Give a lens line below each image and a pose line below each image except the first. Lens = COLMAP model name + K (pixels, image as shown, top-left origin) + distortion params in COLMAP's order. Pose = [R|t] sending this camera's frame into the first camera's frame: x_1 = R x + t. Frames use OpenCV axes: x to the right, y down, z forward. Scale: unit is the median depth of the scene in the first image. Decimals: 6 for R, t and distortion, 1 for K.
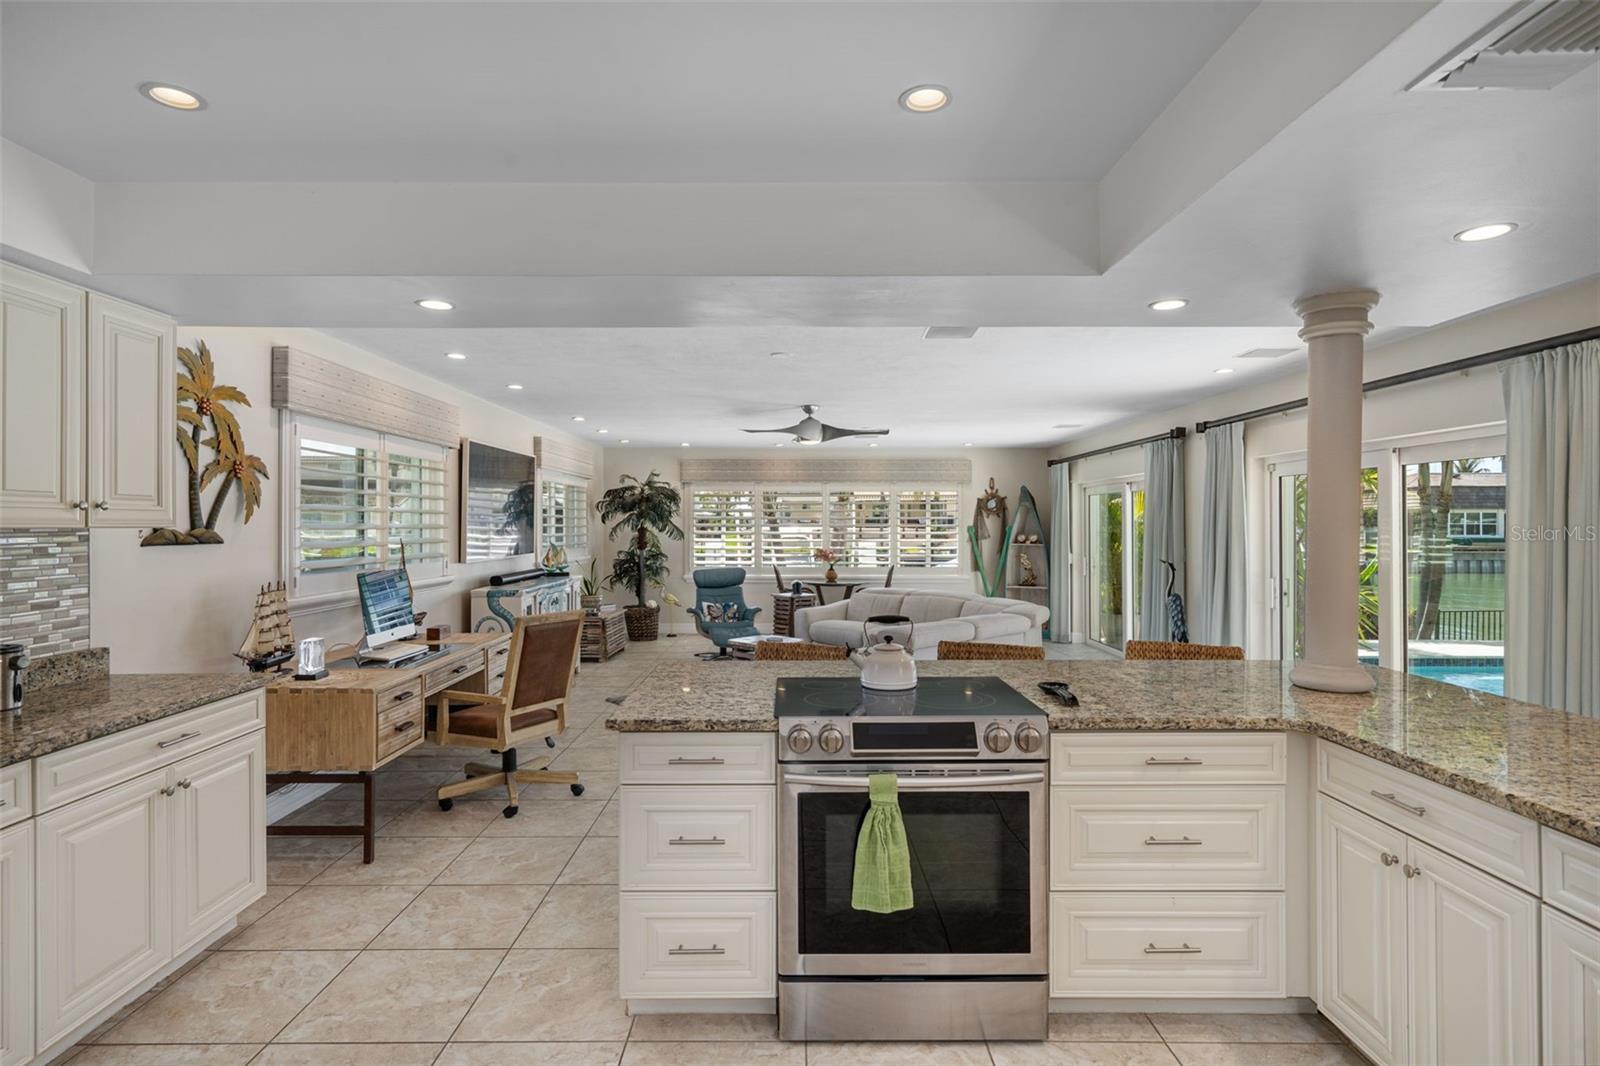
lens RADIAL K [[819.3, 0, 799.3], [0, 819.3, 523.6], [0, 0, 1]] dist [0.003384, -0.001050]
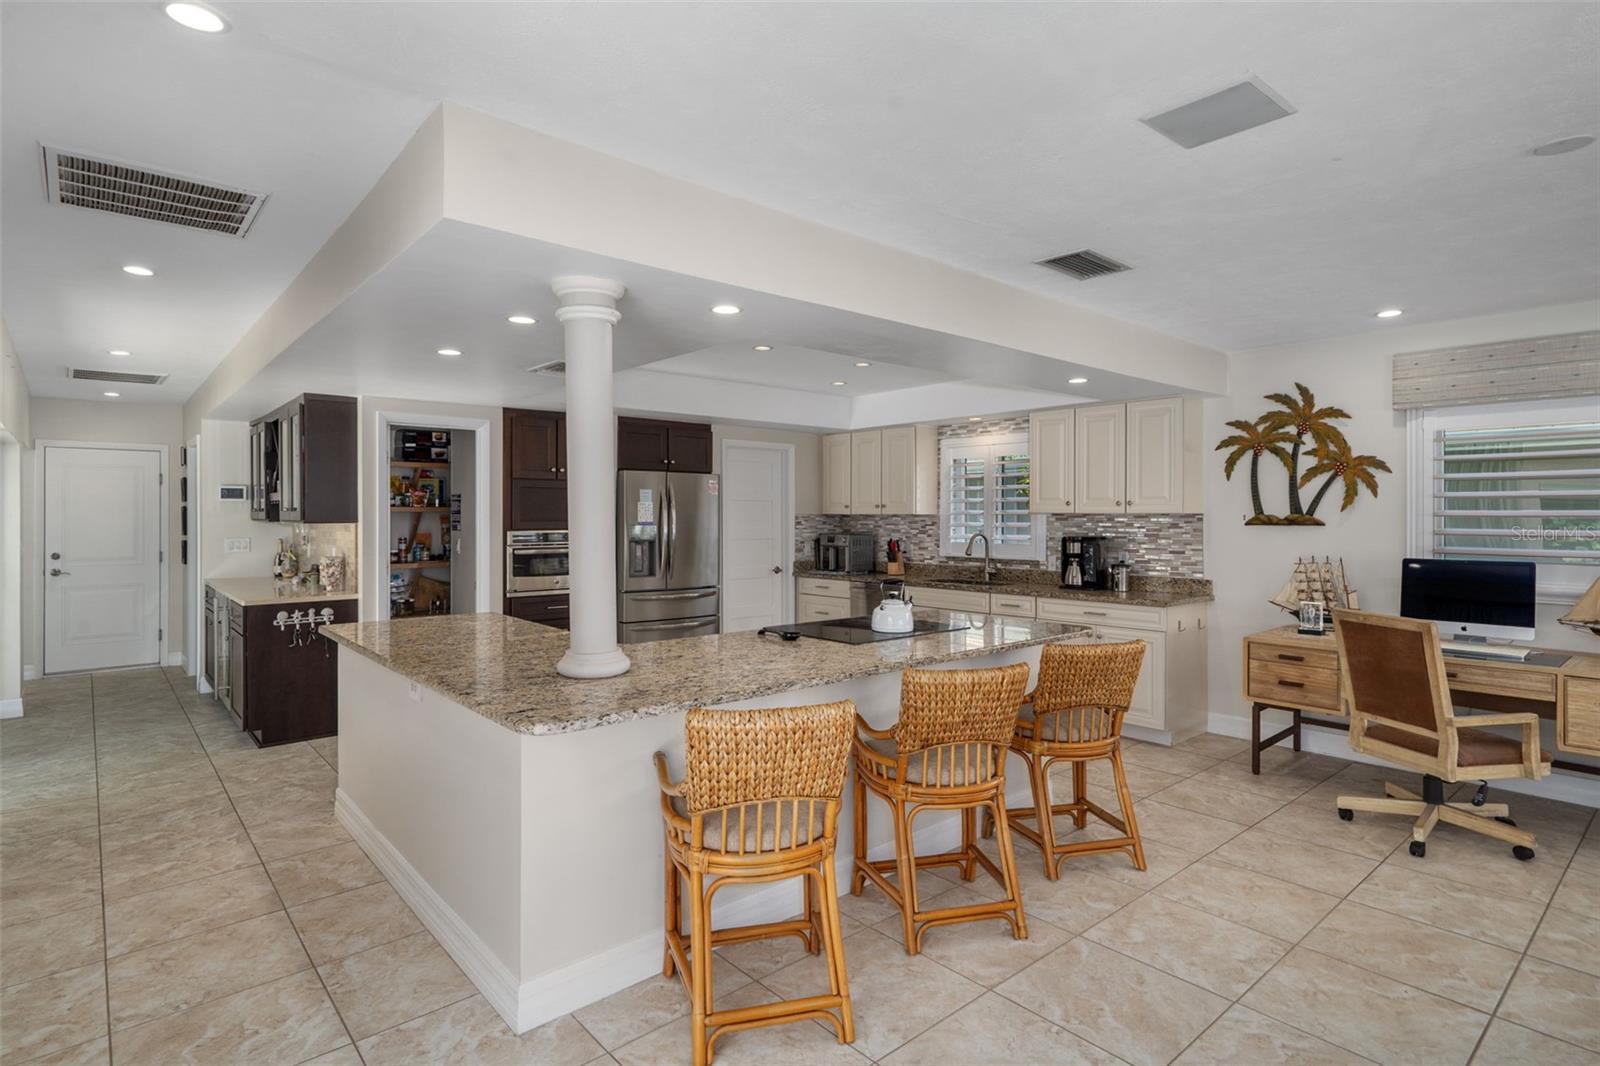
lens RADIAL K [[819.3, 0, 798.2], [0, 819.3, 522.0], [0, 0, 1]] dist [0.003384, -0.001050]
pose [[-0.758543, 0.007650, -0.651578, 0.827258], [0.002070, 0.999954, 0.009331, 0.003818], [0.651620, 0.005729, -0.758524, 1.453289]]
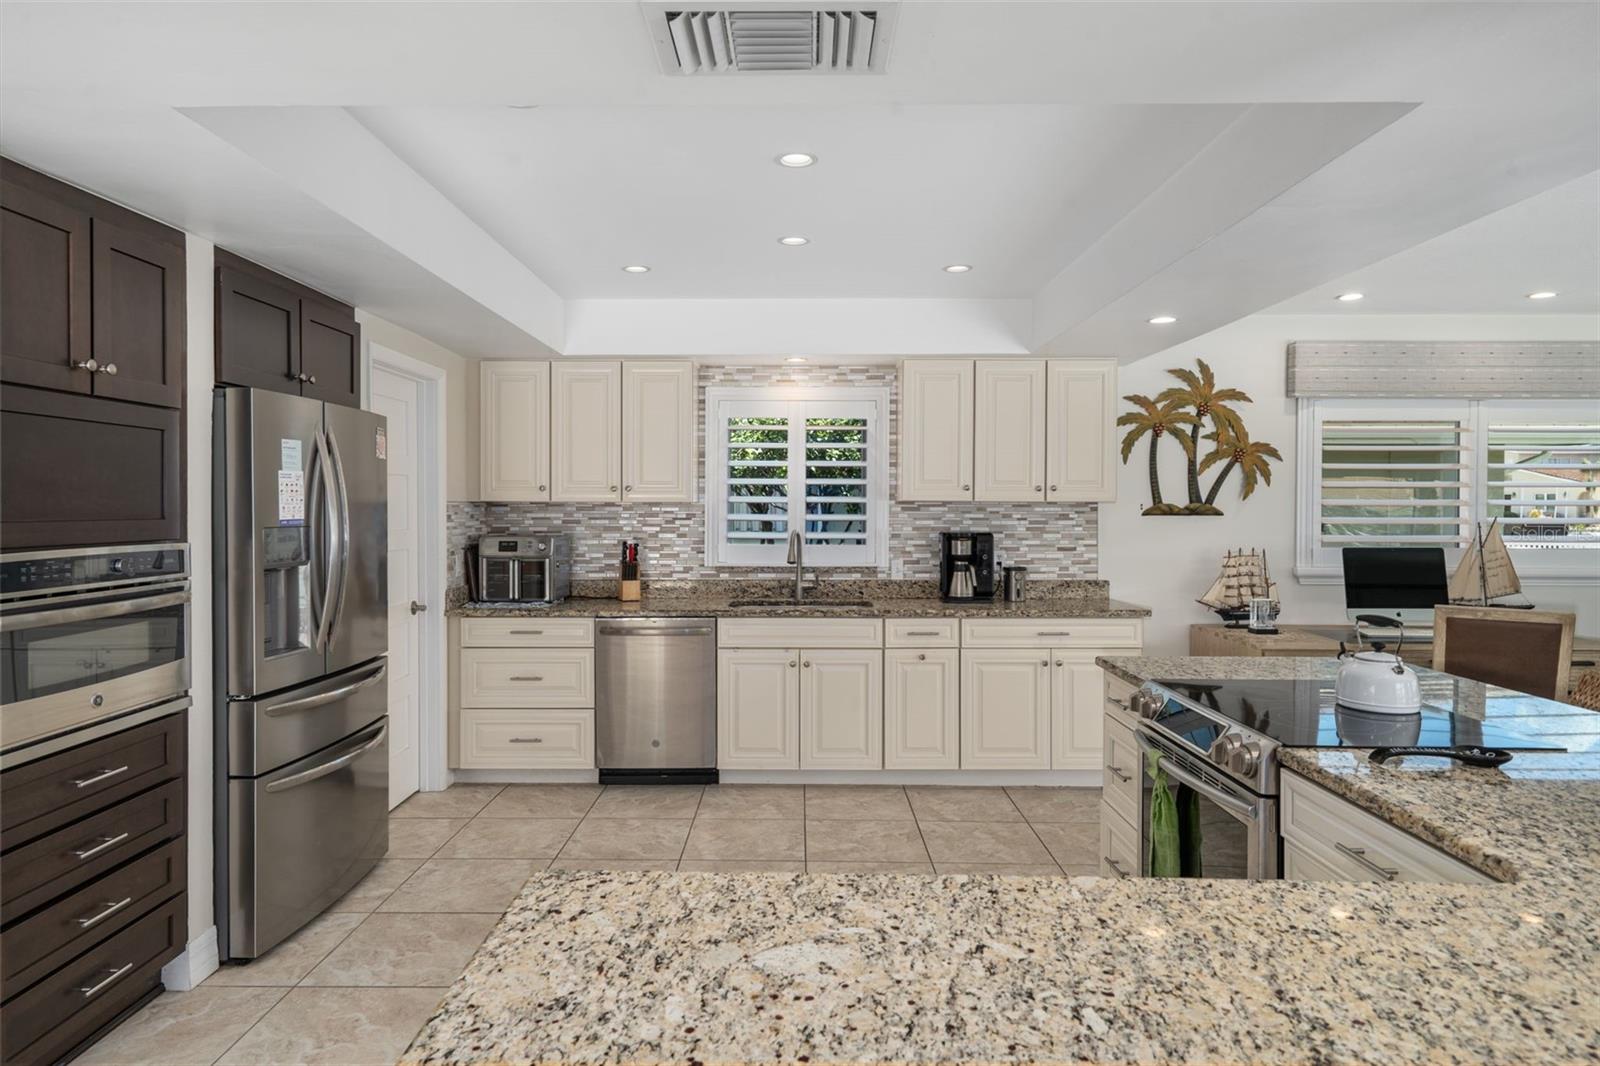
lens RADIAL K [[979.5, 0, 790.0], [0, 979.5, 508.0], [0, 0, 1]] dist [0.002990, -0.001480]
pose [[-0.019797, 0.005452, -0.999789, 0.806393], [-0.001035, 0.999984, 0.005473, 0.005388], [0.999803, 0.001143, -0.019791, 0.365319]]
